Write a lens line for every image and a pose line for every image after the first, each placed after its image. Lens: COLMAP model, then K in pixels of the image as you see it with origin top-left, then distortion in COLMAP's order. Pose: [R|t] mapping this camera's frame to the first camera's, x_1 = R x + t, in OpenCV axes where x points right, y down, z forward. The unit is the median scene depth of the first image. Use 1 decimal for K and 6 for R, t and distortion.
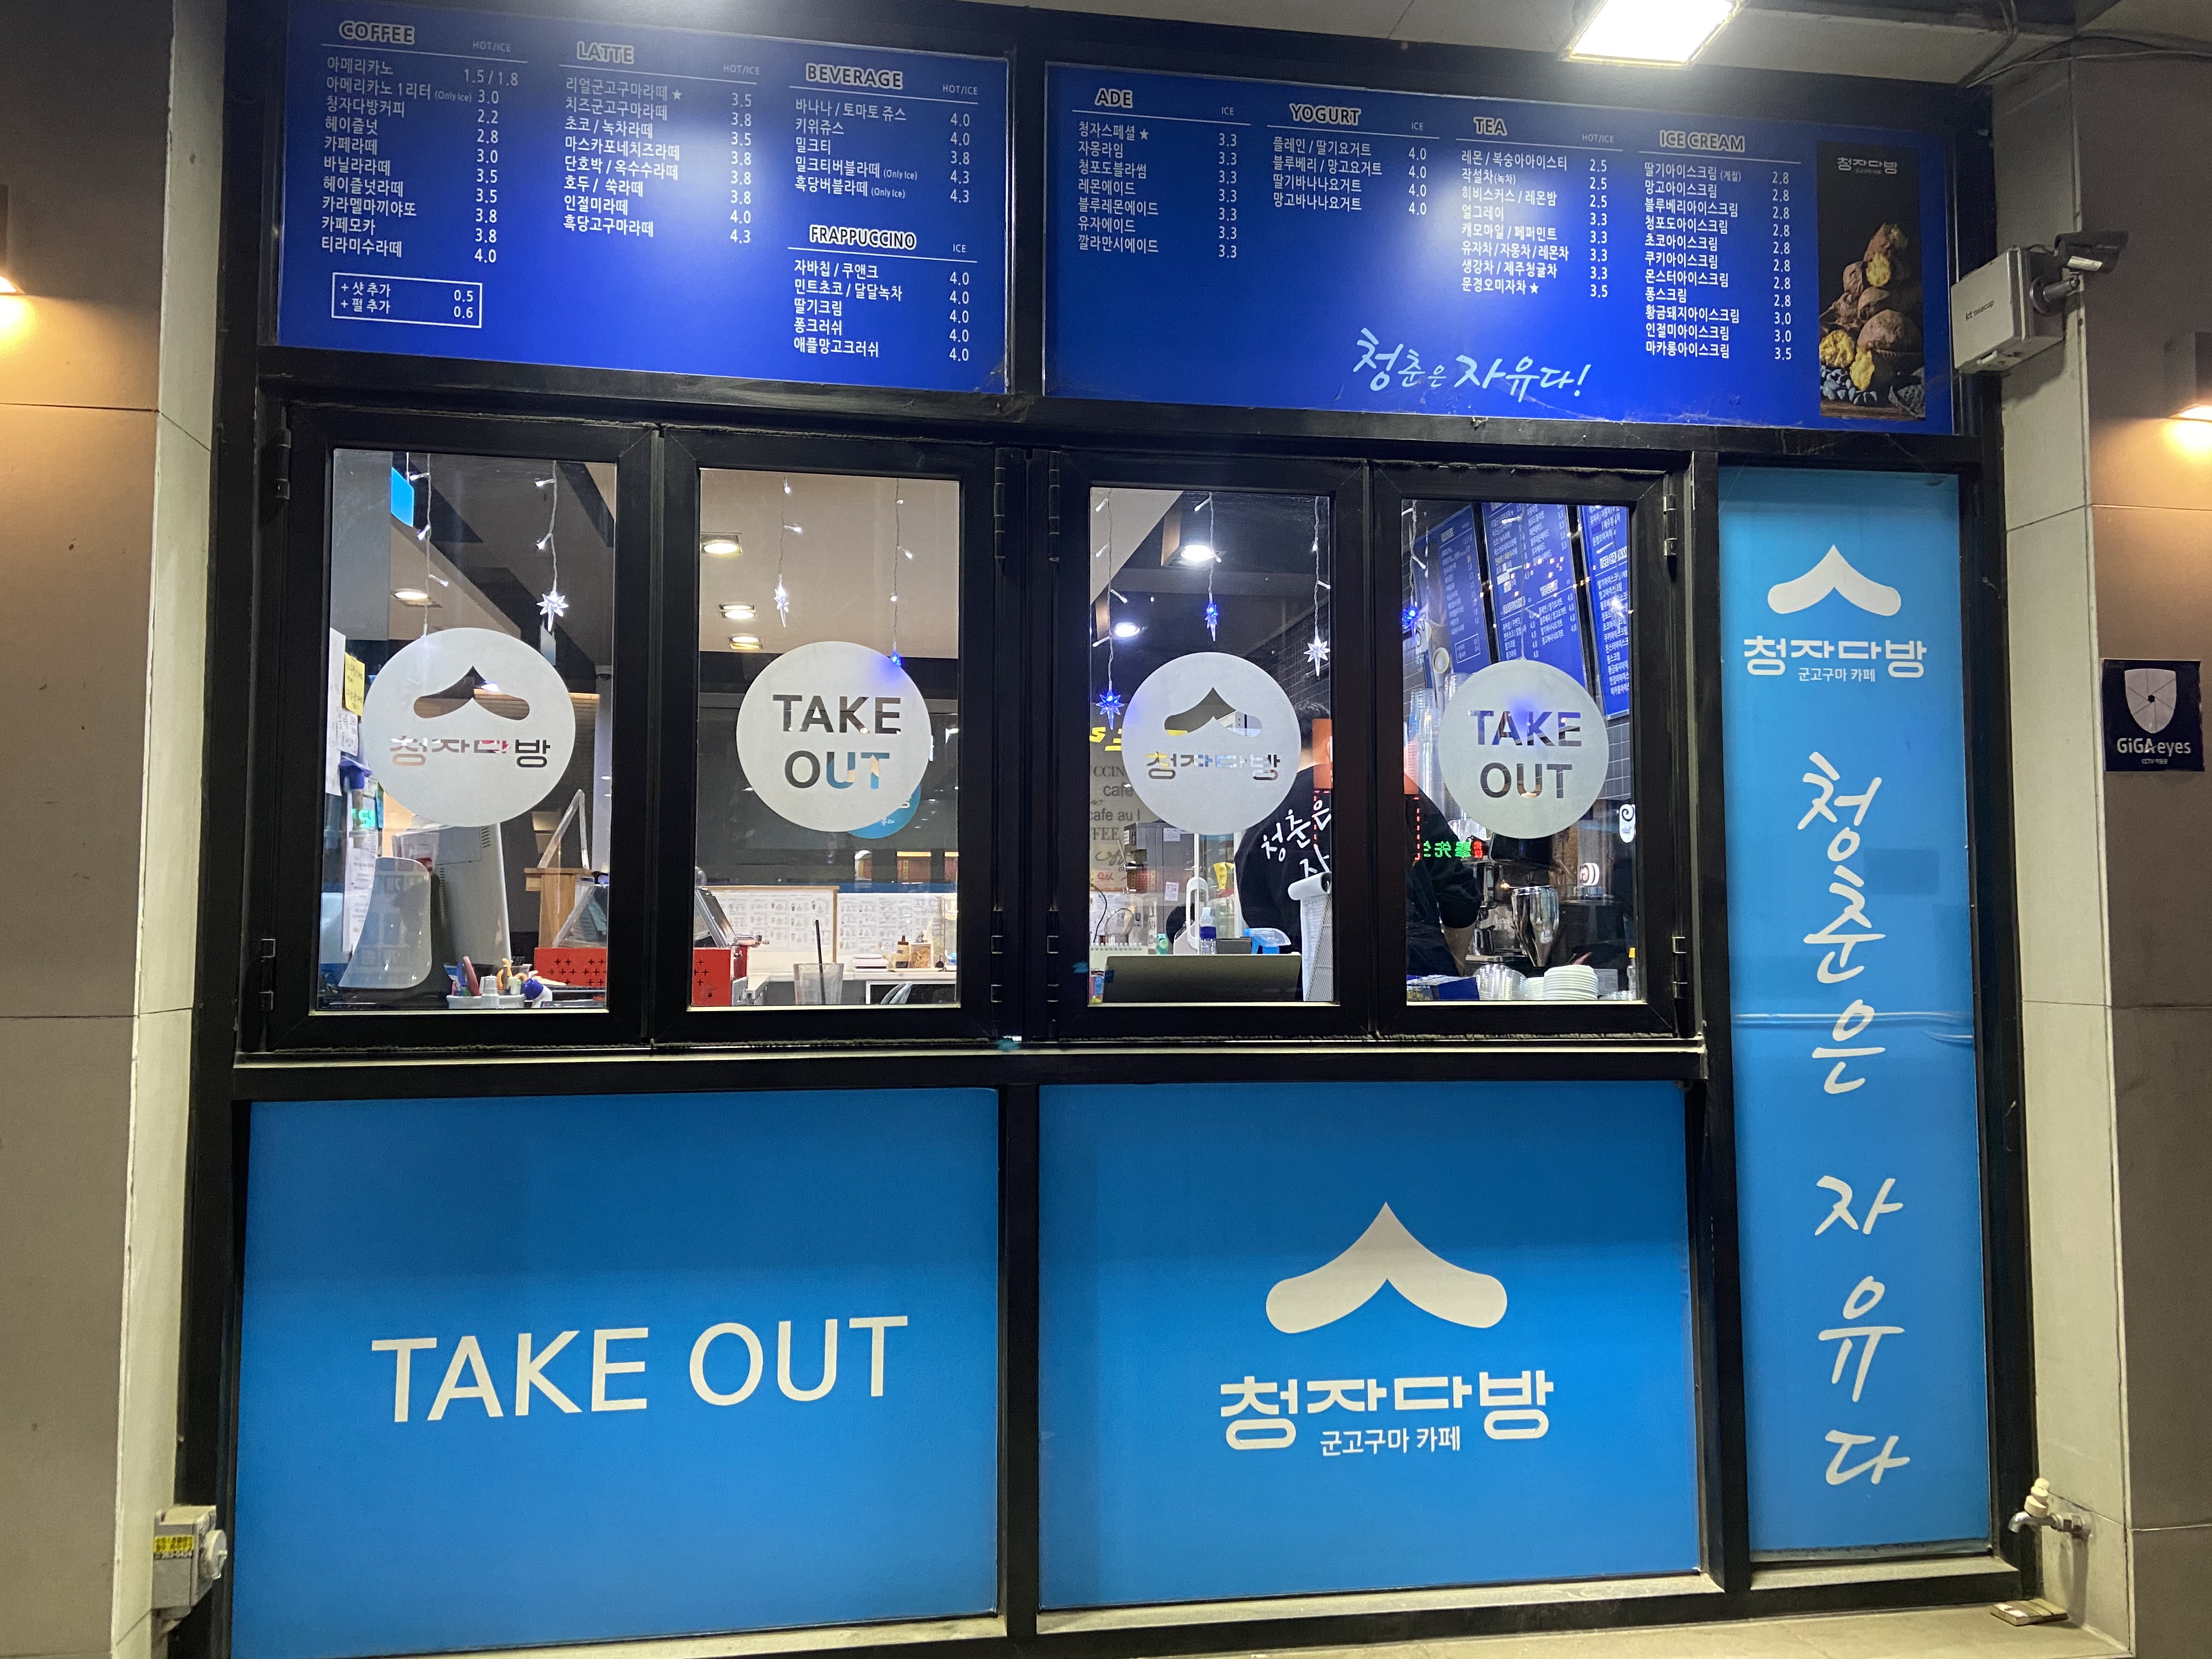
lens RADIAL K [[1667.5, 0, 1102.4], [0, 1667.5, 826.2], [0, 0, 1]] dist [0.123155, -0.157363]
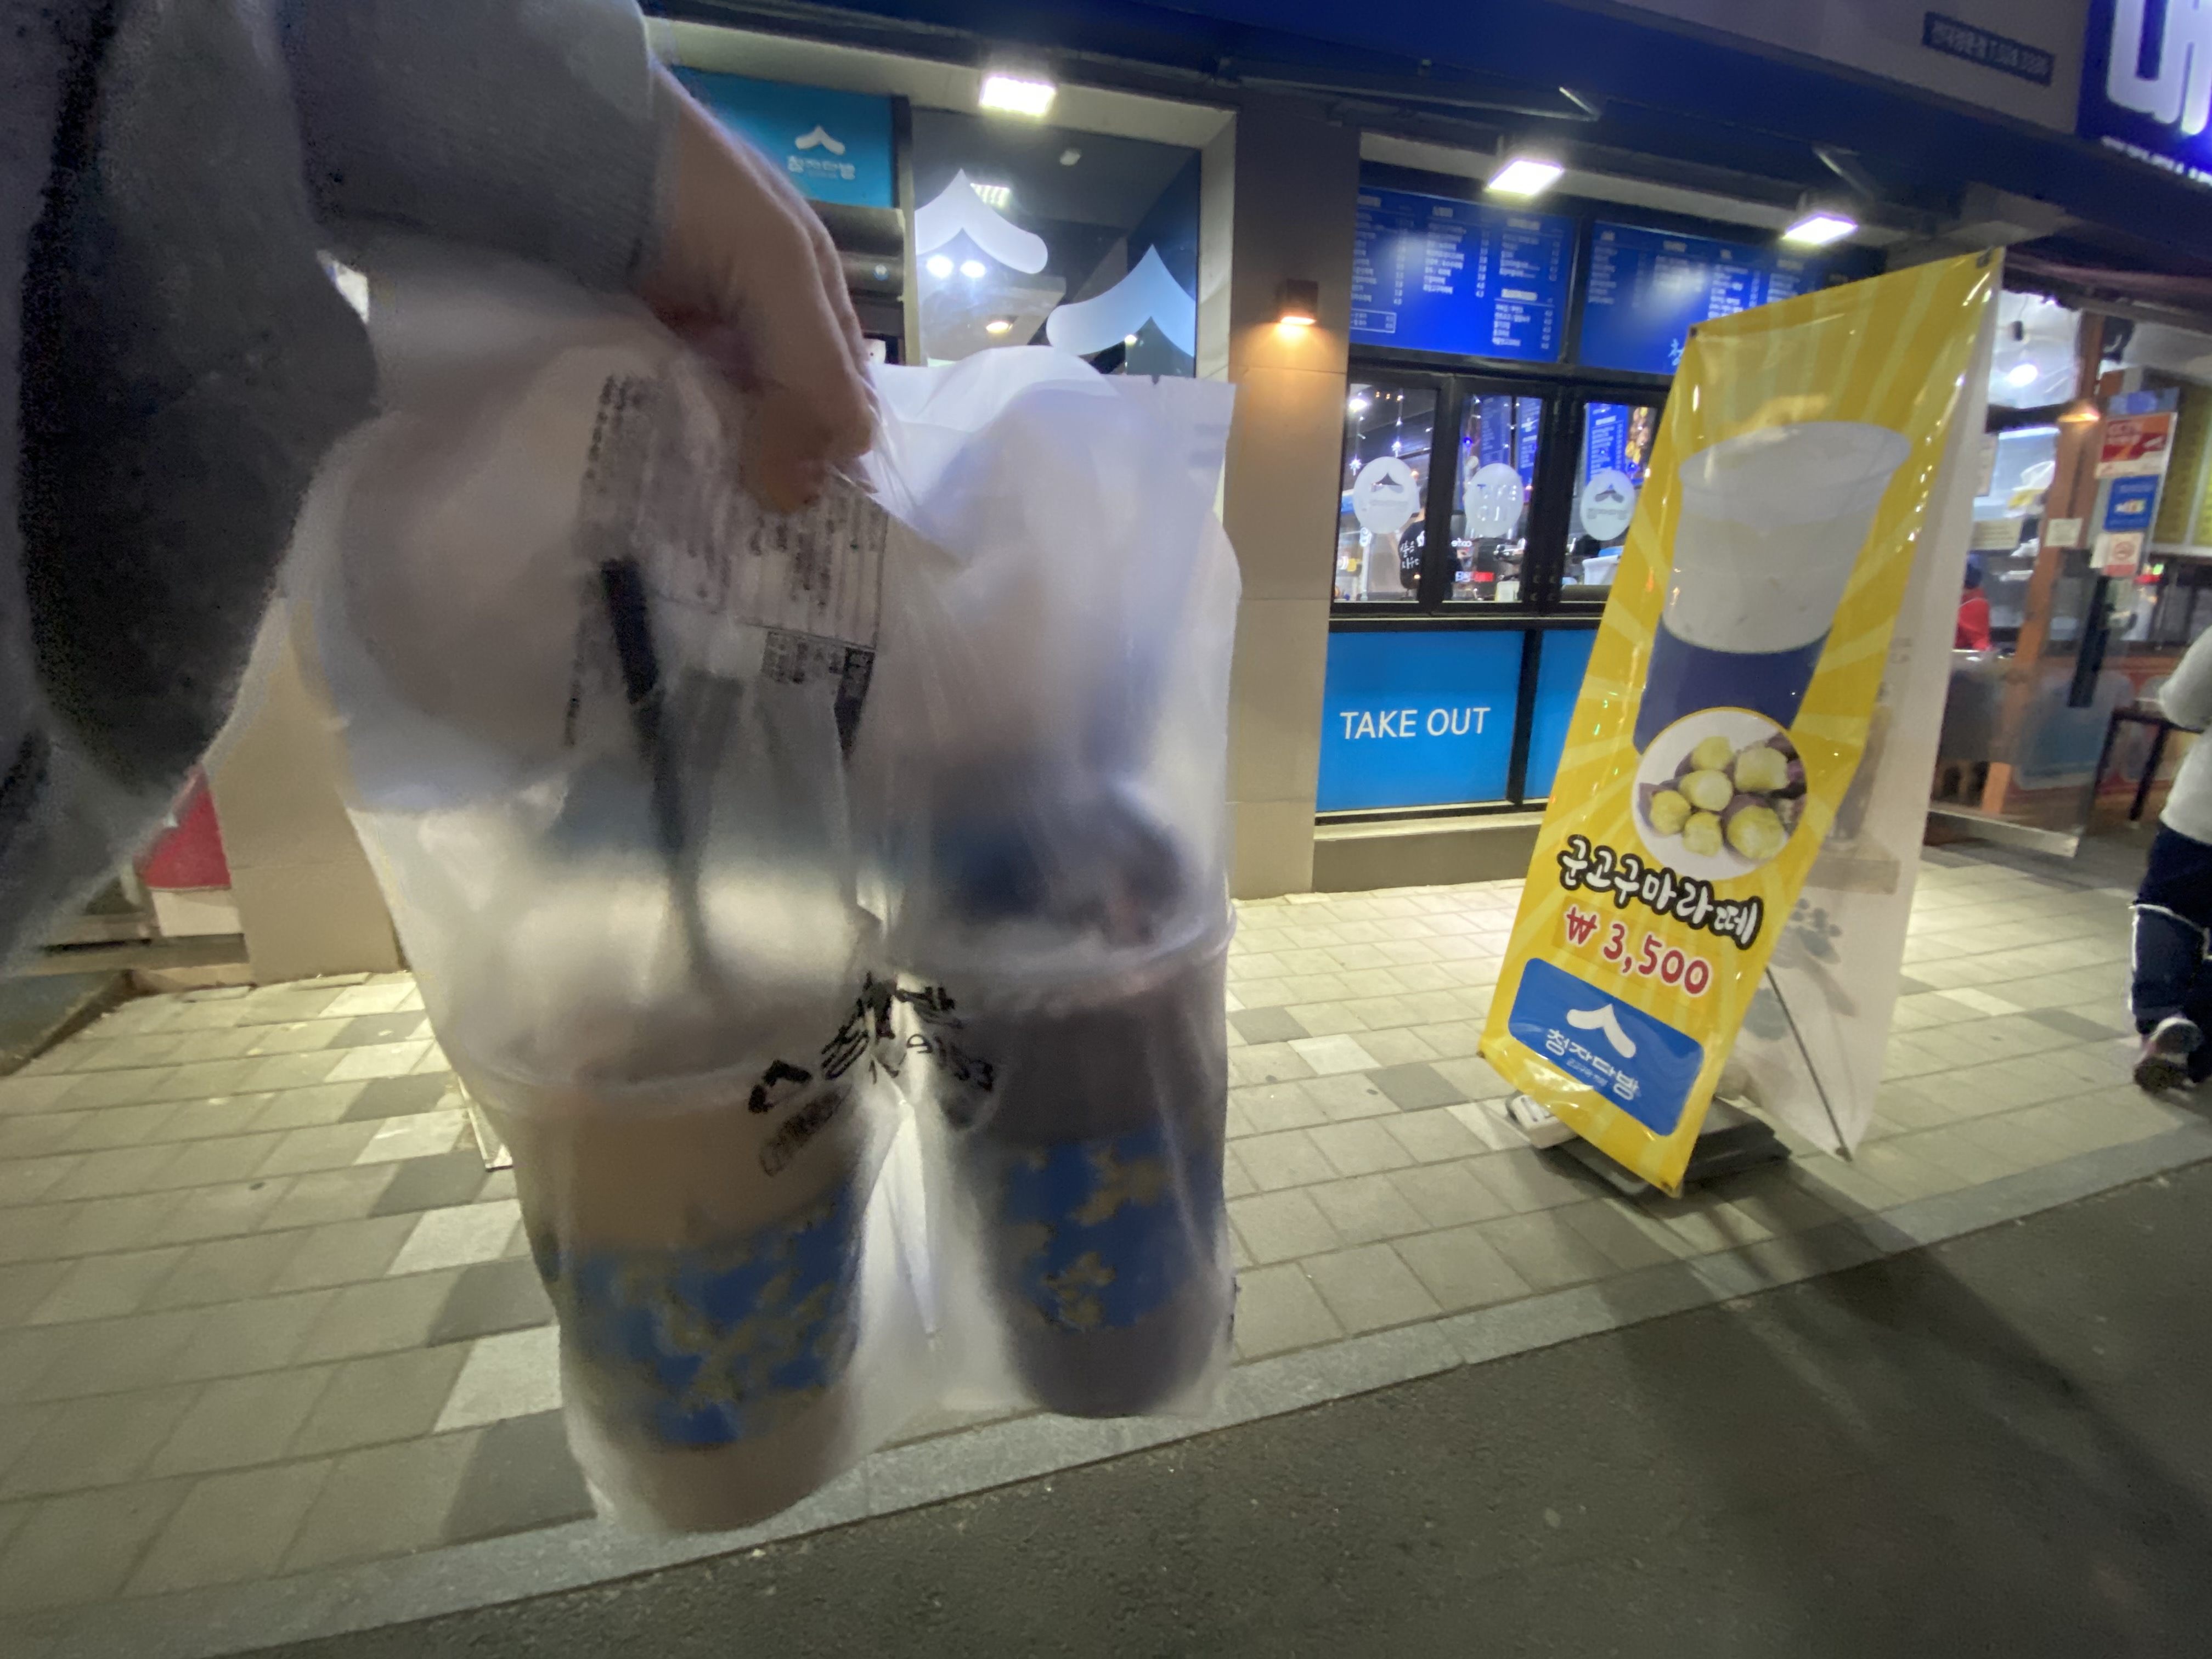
lens RADIAL K [[885.1, 0, 1107.9], [0, 885.1, 838.2], [0, 0, 1]] dist [0.002700, -0.007860]
pose [[0.990655, -0.029230, 0.133219, -0.935806], [-0.014183, 0.949390, 0.313778, 0.024610], [-0.135649, -0.312735, 0.940104, -0.431145]]
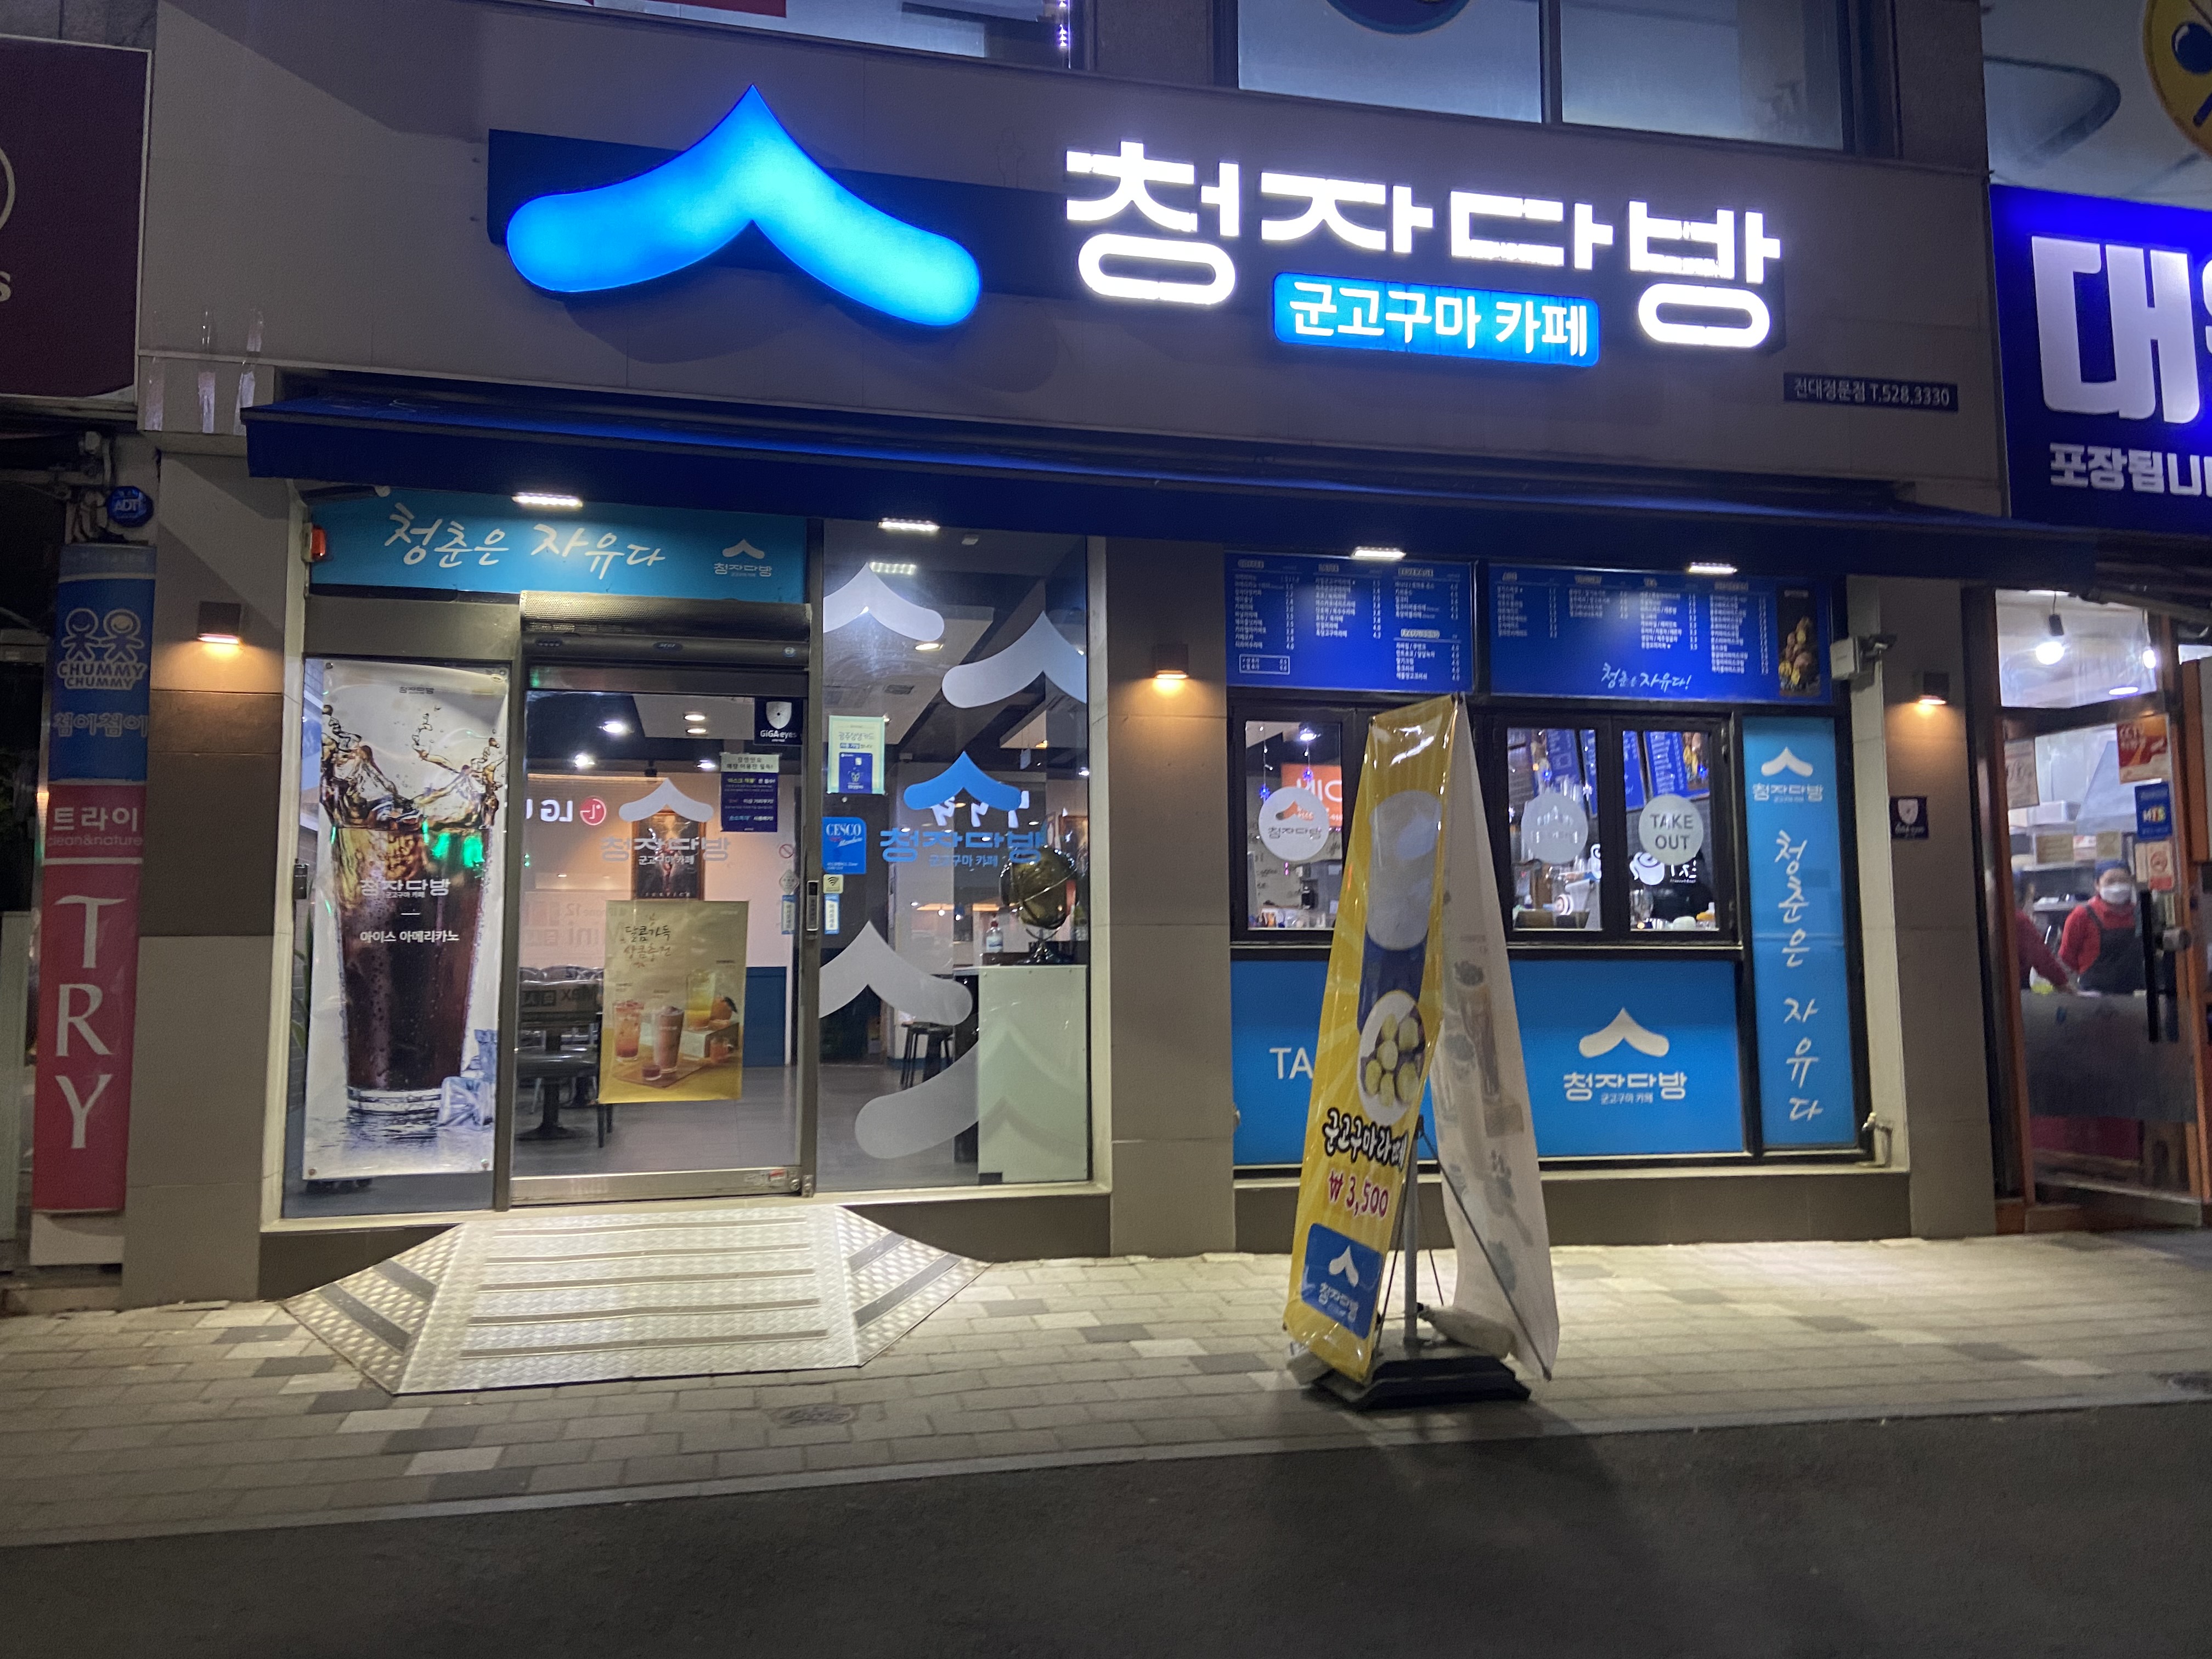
lens RADIAL K [[1667.5, 0, 1102.4], [0, 1667.5, 826.2], [0, 0, 1]] dist [0.123155, -0.157363]
pose [[0.997451, -0.001059, 0.071350, -0.783803], [0.003051, 0.999608, -0.027817, 0.016938], [-0.071292, 0.027963, 0.997063, -1.471193]]
